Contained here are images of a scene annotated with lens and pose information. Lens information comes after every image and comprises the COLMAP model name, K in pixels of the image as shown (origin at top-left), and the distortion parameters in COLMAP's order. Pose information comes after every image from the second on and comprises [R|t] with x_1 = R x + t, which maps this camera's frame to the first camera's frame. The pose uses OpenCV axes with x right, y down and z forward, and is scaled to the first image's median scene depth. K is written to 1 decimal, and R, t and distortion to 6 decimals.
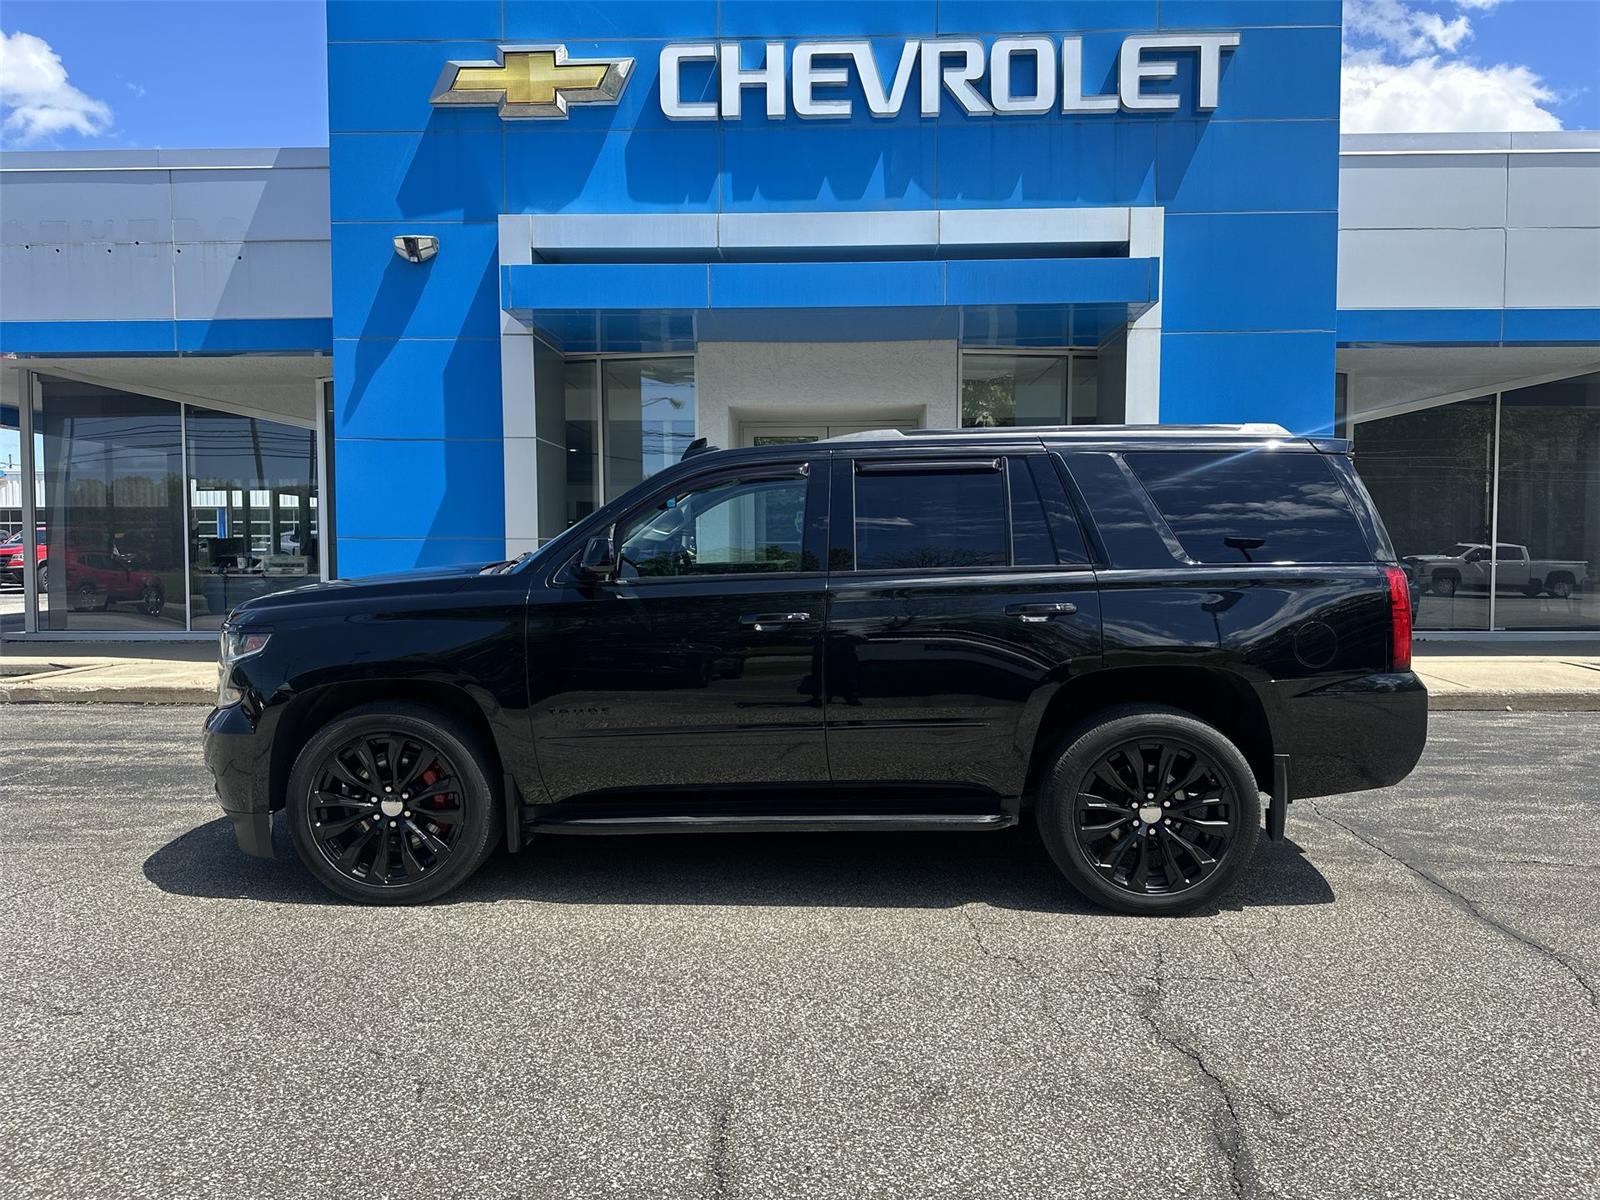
lens RADIAL K [[1119.7, 0, 798.4], [0, 1119.7, 605.5], [0, 0, 1]] dist [0.016880, -0.021436]
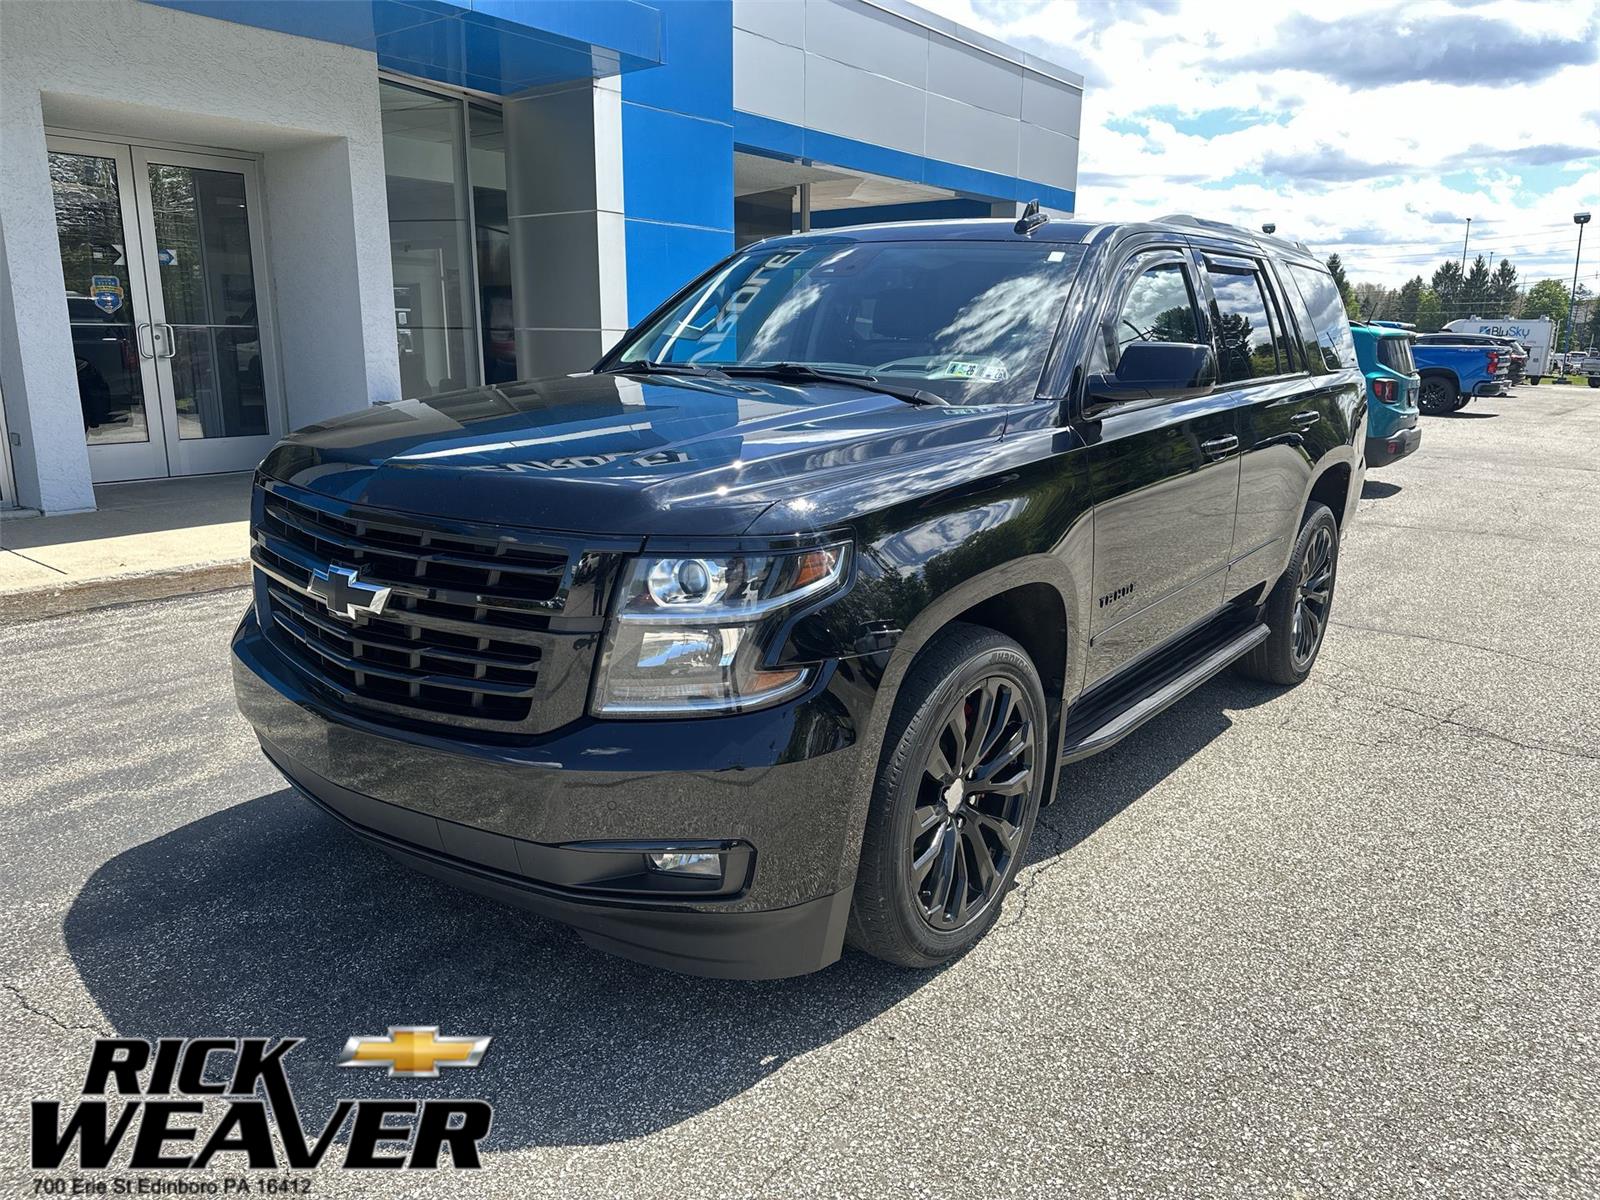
lens RADIAL K [[1119.7, 0, 805.9], [0, 1119.7, 605.4], [0, 0, 1]] dist [0.016880, -0.021436]
pose [[0.589349, -0.176596, 0.788341, -0.538059], [0.025226, 0.979363, 0.200528, -0.028229], [-0.807485, -0.098294, 0.581641, 0.450565]]
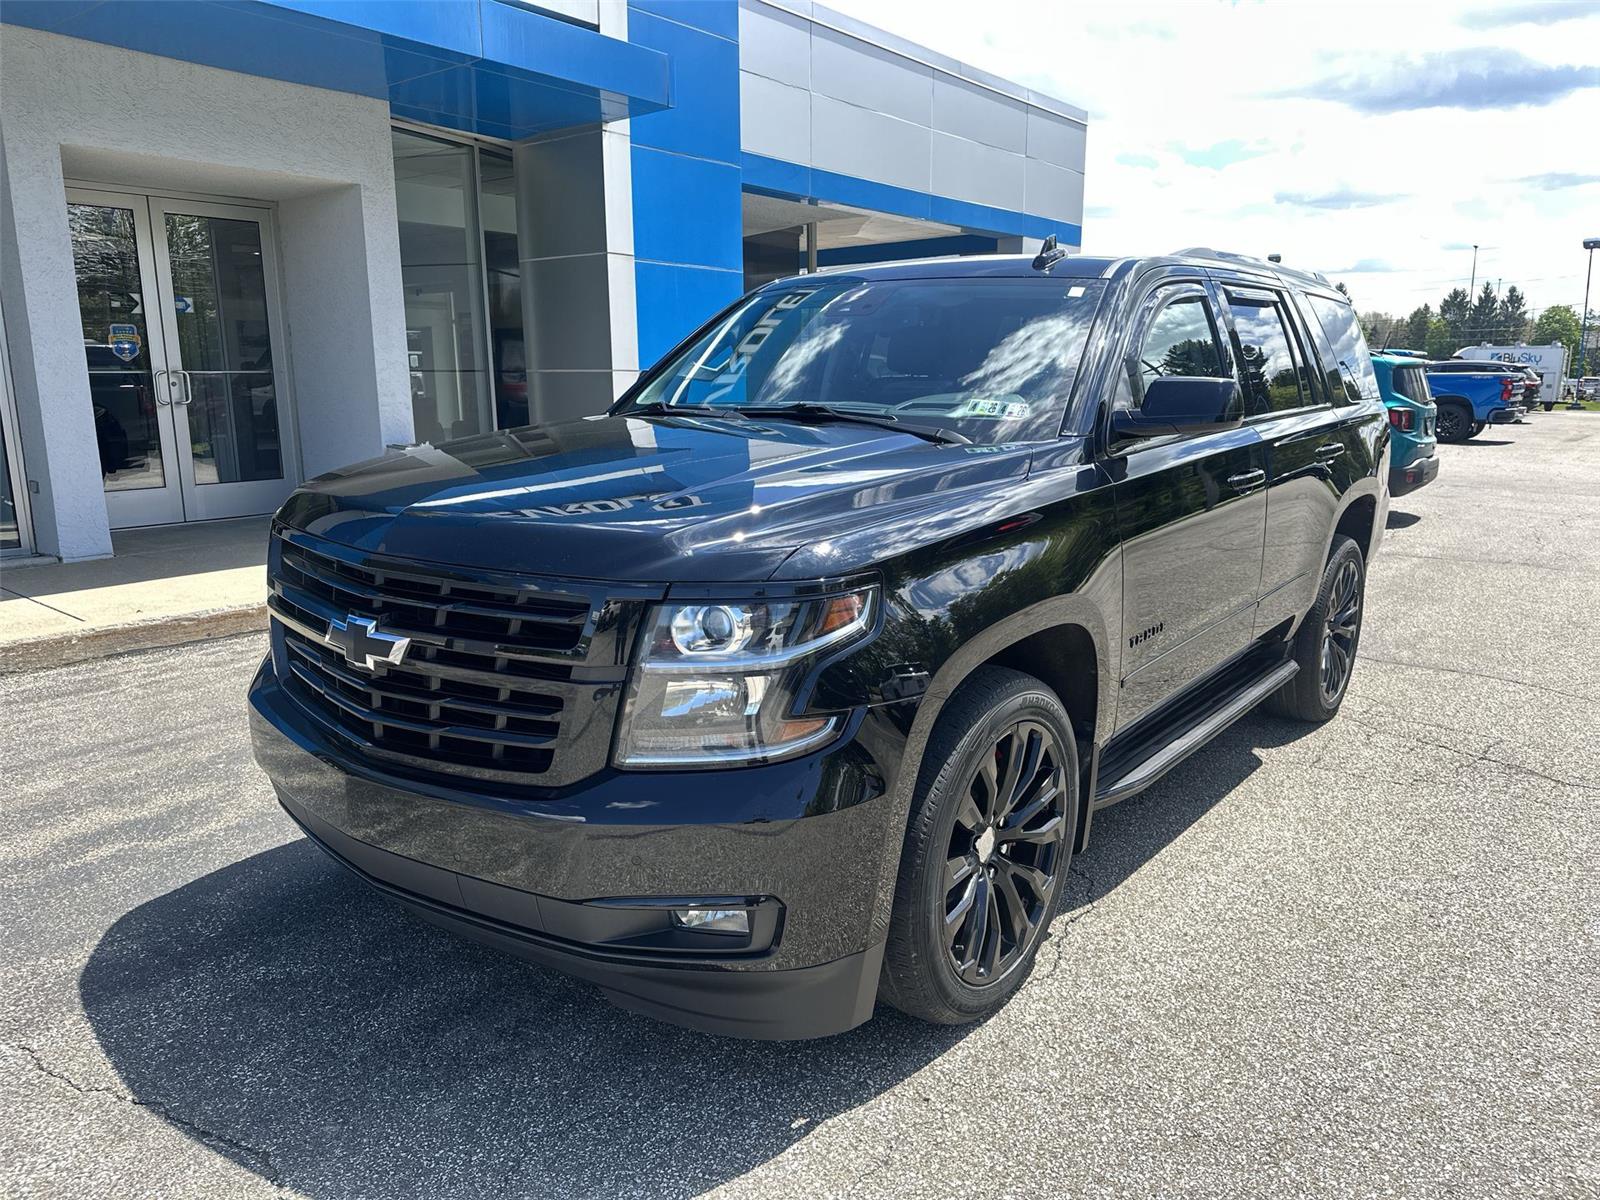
lens RADIAL K [[1119.7, 0, 795.5], [0, 1119.7, 614.2], [0, 0, 1]] dist [0.016880, -0.021436]
pose [[0.601117, -0.164568, 0.782033, -0.534338], [0.039019, 0.983444, 0.176959, -0.030075], [-0.798208, -0.075859, 0.597586, 0.459526]]
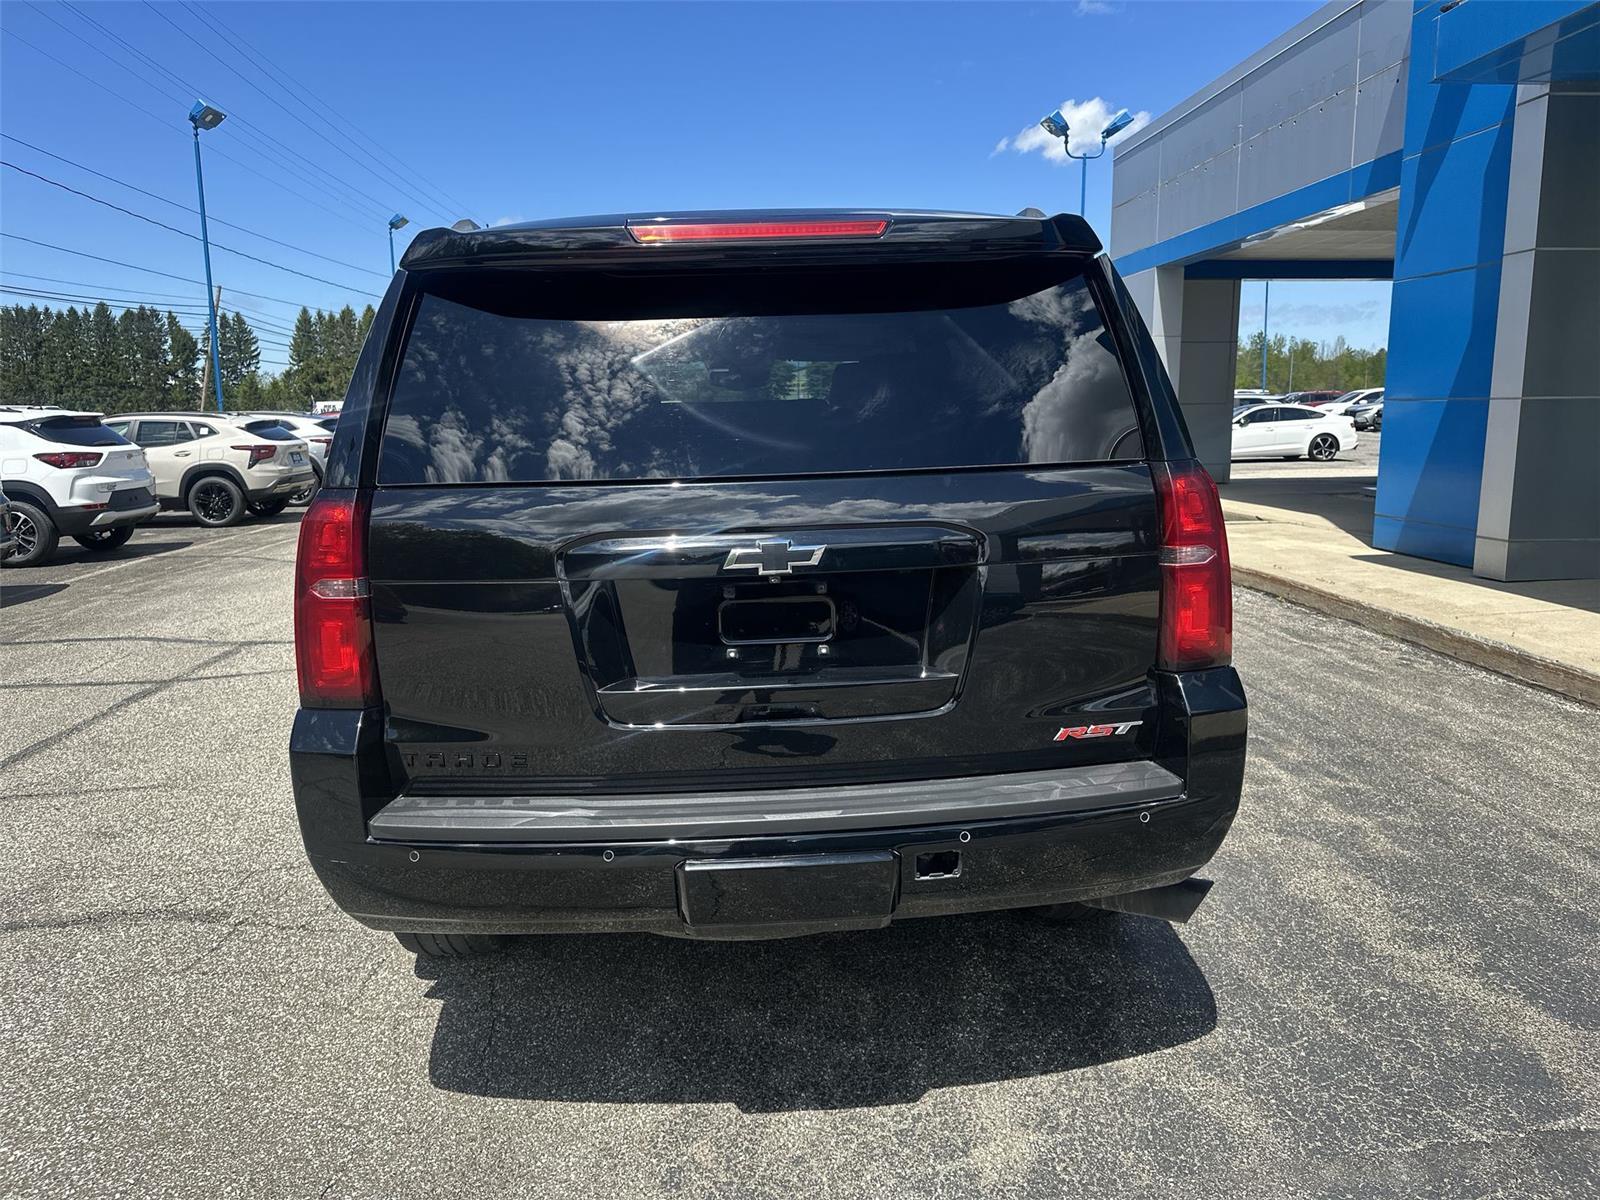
lens RADIAL K [[1119.7, 0, 795.4], [0, 1119.7, 591.2], [0, 0, 1]] dist [0.016880, -0.021436]
pose [[0.095446, 0.156636, -0.983034, 0.636547], [-0.034861, 0.987462, 0.153957, -0.047567], [0.994824, 0.019575, 0.099710, 0.706122]]
